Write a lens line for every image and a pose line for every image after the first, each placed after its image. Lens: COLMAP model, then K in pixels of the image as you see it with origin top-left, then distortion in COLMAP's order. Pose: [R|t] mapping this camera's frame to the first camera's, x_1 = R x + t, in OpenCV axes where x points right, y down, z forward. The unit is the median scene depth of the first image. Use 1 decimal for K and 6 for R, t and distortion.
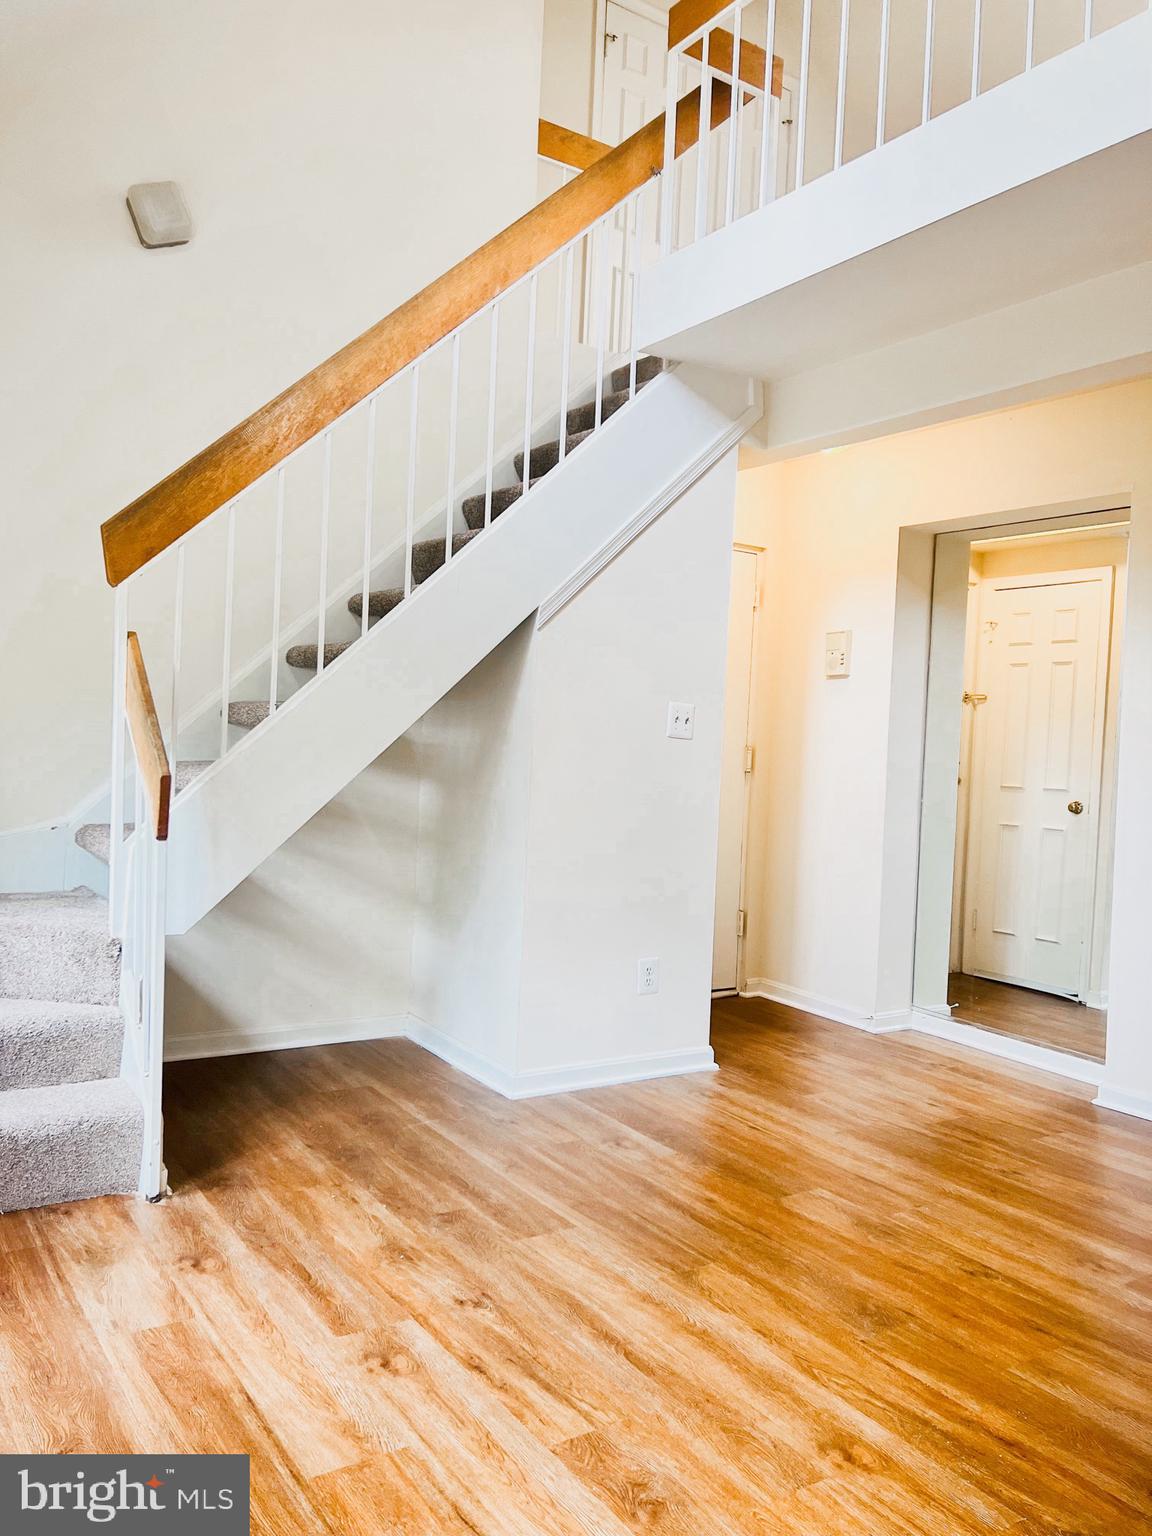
lens RADIAL K [[1157.0, 0, 575.7], [0, 1157.0, 770.3], [0, 0, 1]] dist [0.048963, -0.053795]
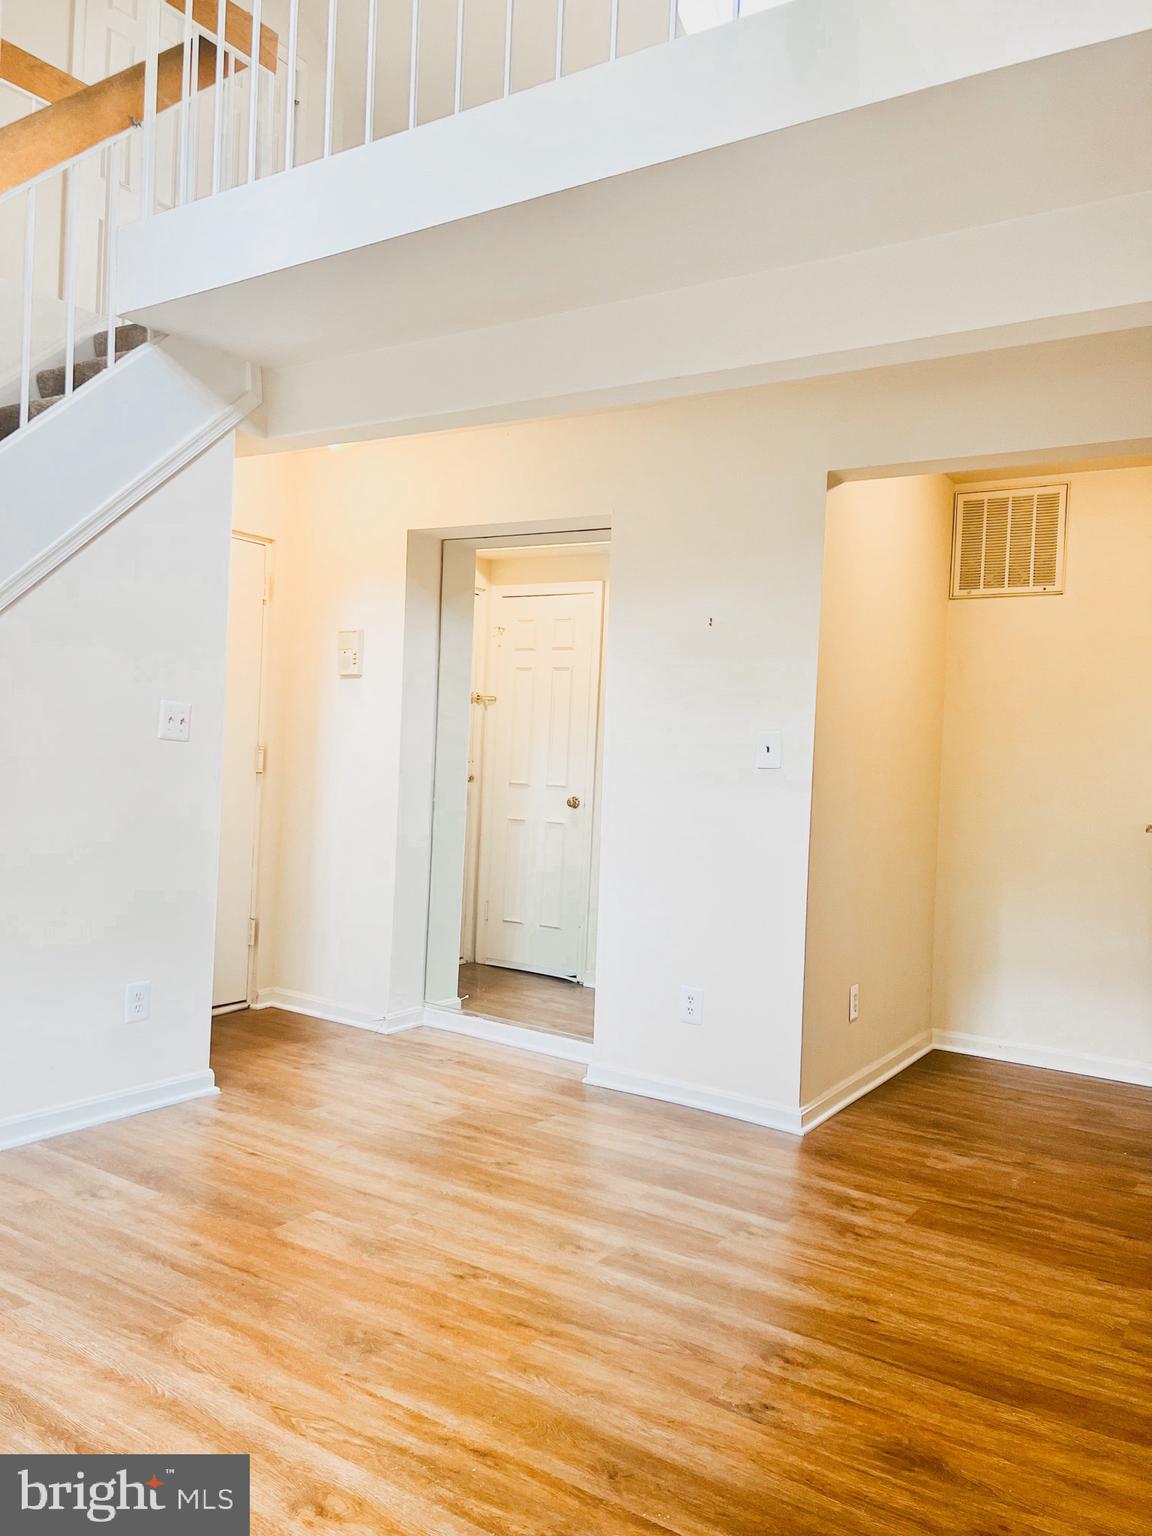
lens RADIAL K [[1157.0, 0, 574.3], [0, 1157.0, 762.4], [0, 0, 1]] dist [0.048963, -0.053795]
pose [[0.923829, -0.005855, 0.382762, 0.038192], [0.005217, 0.999983, 0.002705, -0.014235], [-0.382771, -0.000502, 0.923843, 0.025145]]
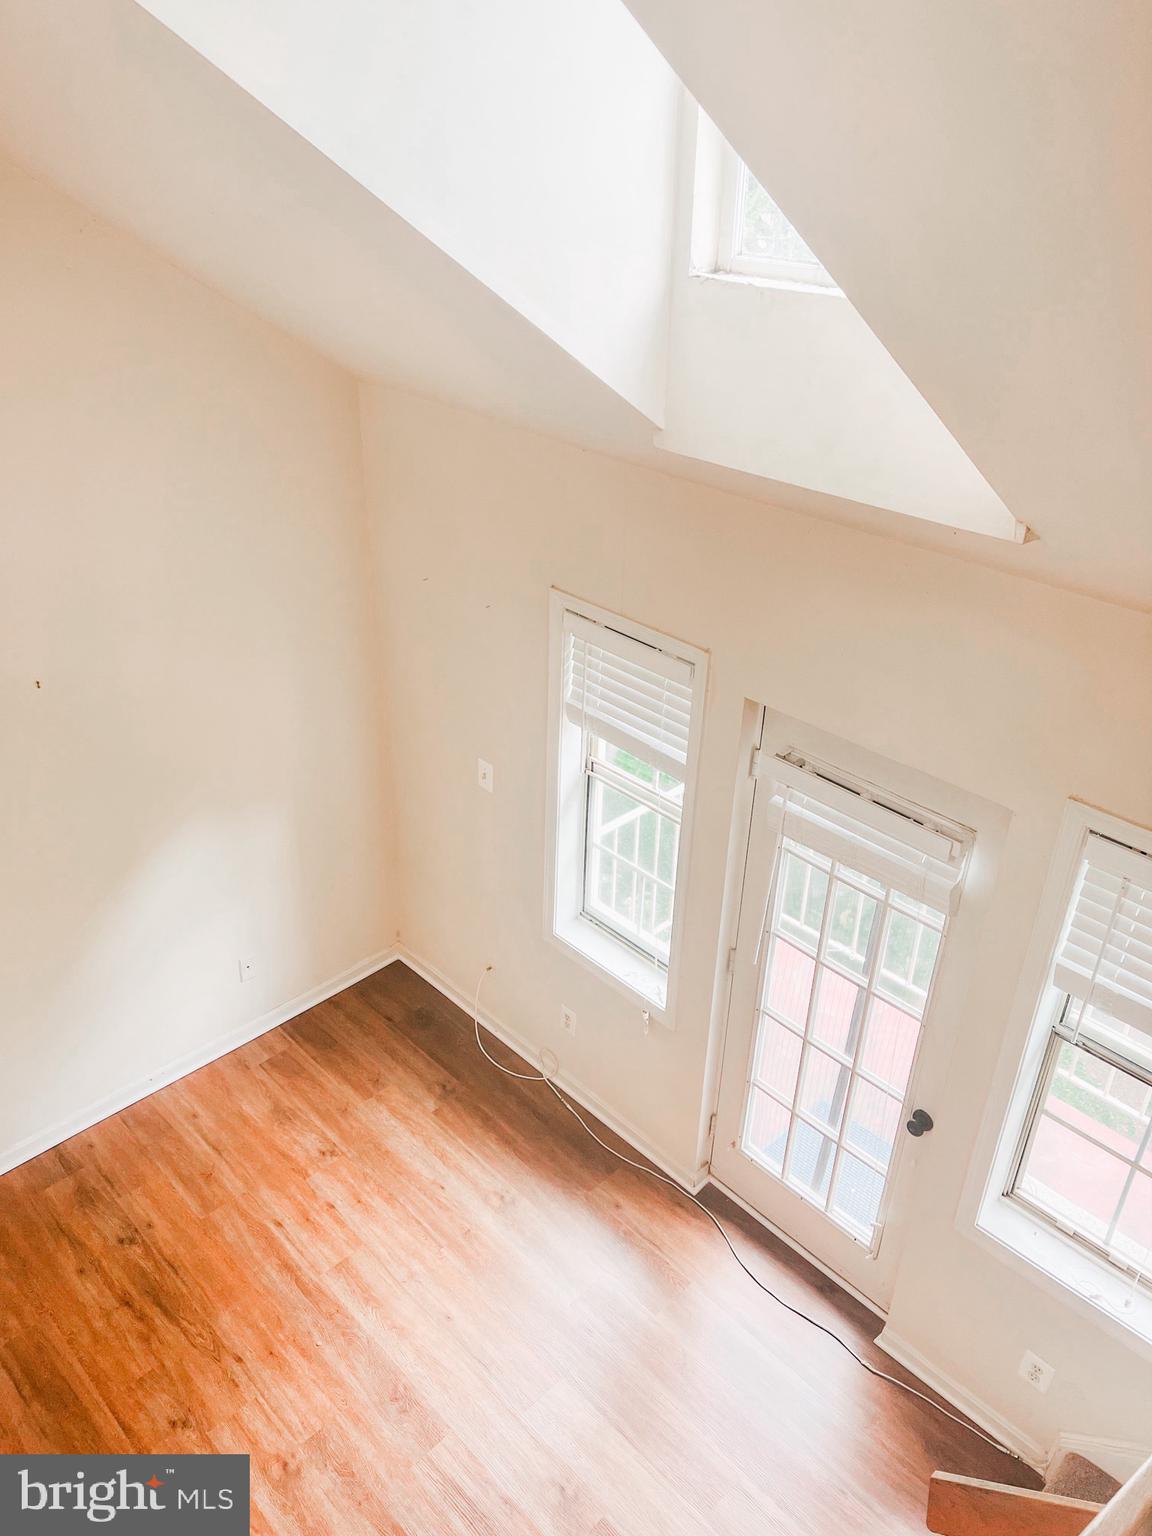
lens RADIAL K [[1157.0, 0, 568.0], [0, 1157.0, 764.3], [0, 0, 1]] dist [0.048963, -0.053795]
pose [[-0.983737, 0.033221, -0.176516, 0.052658], [-0.062408, 0.858299, 0.509341, -0.779164], [0.168424, 0.512073, -0.842267, 1.235503]]
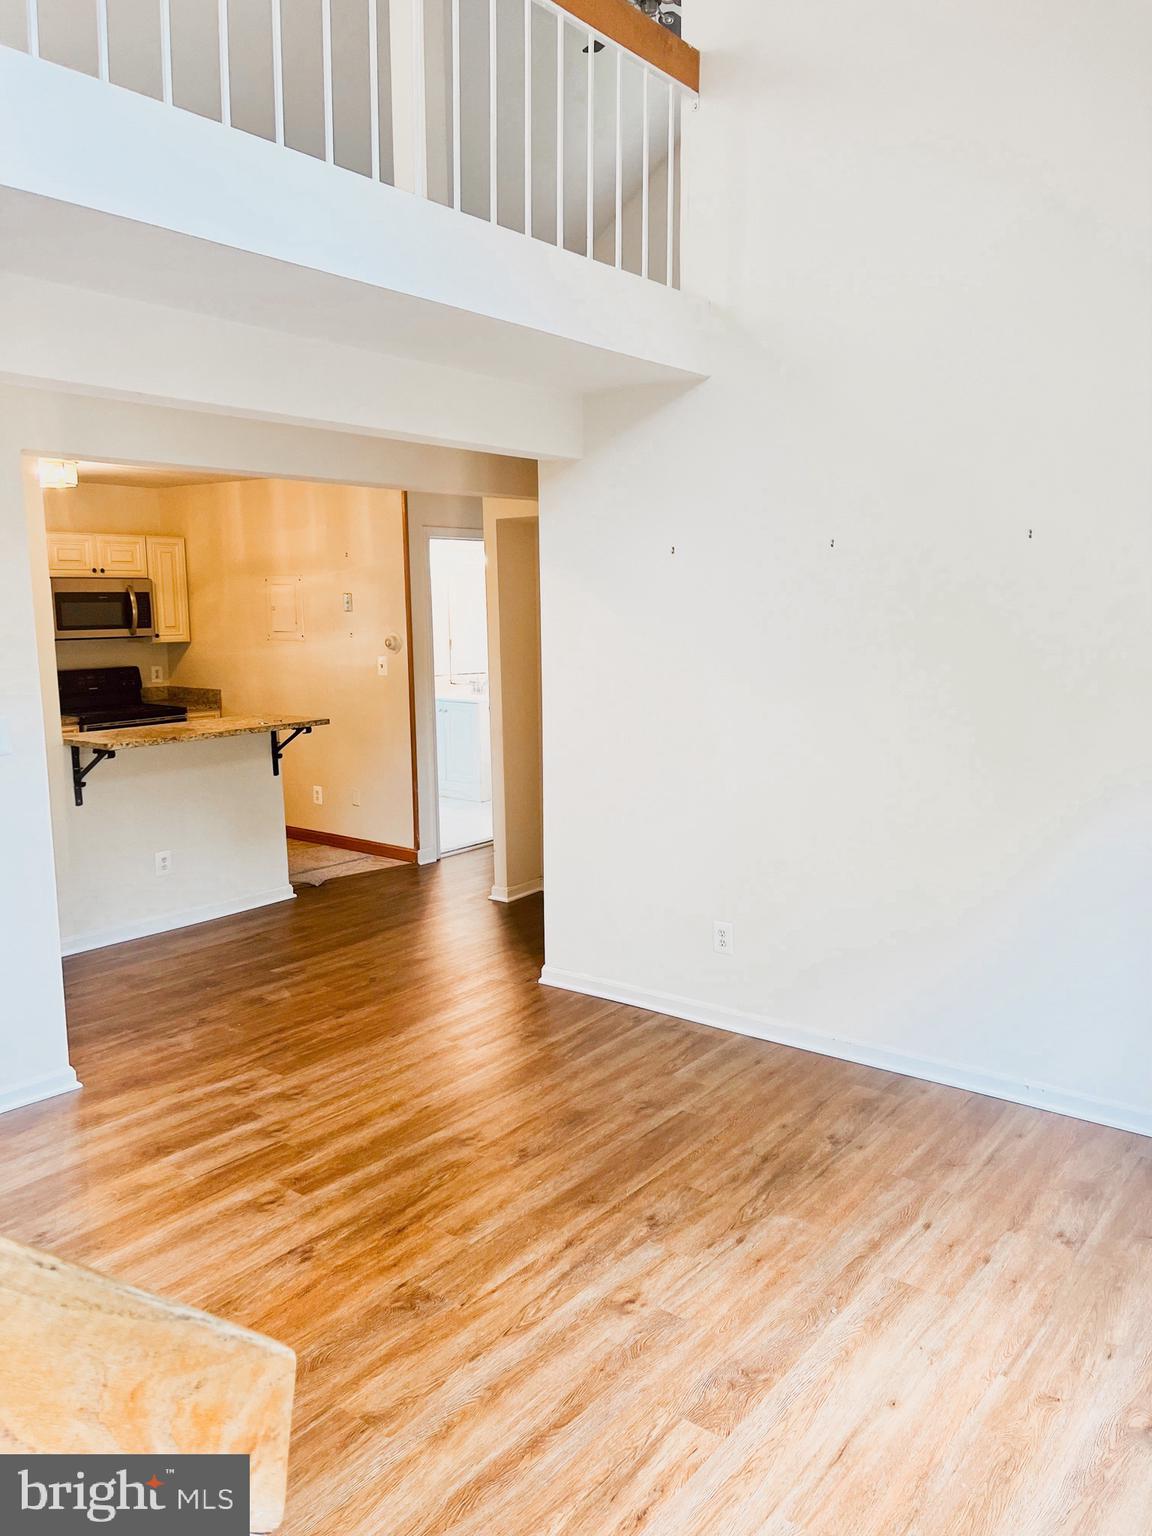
lens RADIAL K [[1157.0, 0, 585.8], [0, 1157.0, 779.9], [0, 0, 1]] dist [0.048963, -0.053795]
pose [[-0.306032, -0.188091, 0.933256, -0.595557], [0.015930, 0.979140, 0.202562, -0.208479], [-0.951888, 0.076857, -0.296652, 0.868935]]
